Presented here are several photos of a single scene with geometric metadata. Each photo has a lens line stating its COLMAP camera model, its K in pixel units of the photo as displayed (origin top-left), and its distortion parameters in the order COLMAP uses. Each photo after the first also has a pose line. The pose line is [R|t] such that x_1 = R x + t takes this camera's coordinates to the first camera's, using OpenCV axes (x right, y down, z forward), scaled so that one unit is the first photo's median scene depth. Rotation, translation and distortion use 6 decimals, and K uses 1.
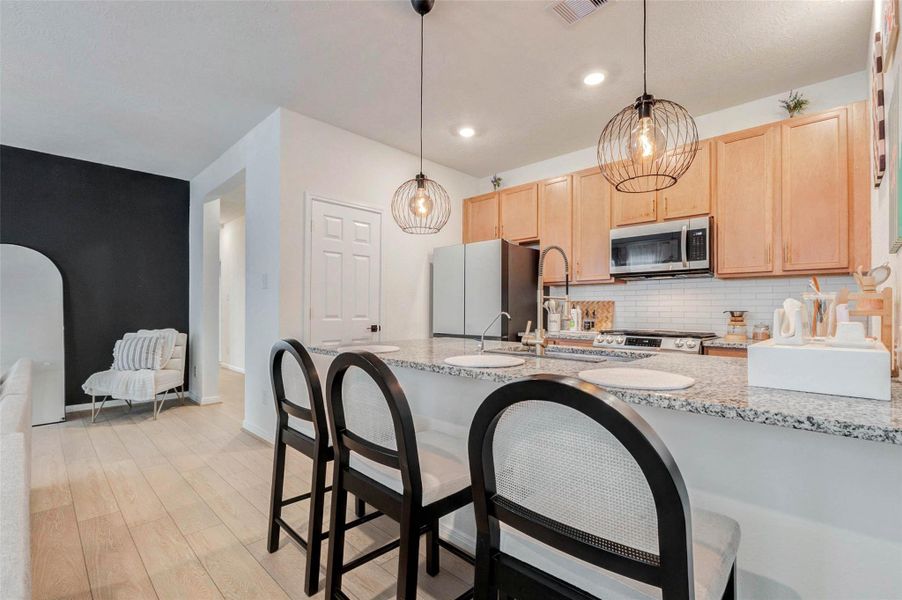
lens RADIAL K [[410.0, 0, 451.0], [0, 410.0, 306.1], [0, 0, 1]] dist [-0.000258, -0.000031]
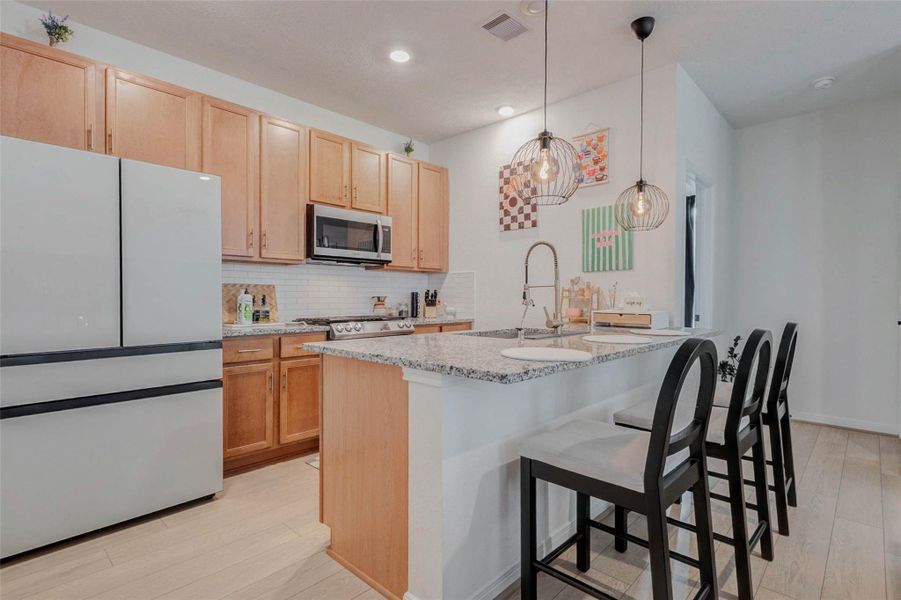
lens RADIAL K [[442.7, 0, 450.7], [0, 442.7, 293.7], [0, 0, 1]] dist [0.001896, 0.000720]
pose [[-0.011245, -0.006972, 0.999912, -0.553041], [-0.017031, 0.999832, 0.006780, -0.007790], [-0.999792, -0.016953, -0.011362, 0.705384]]
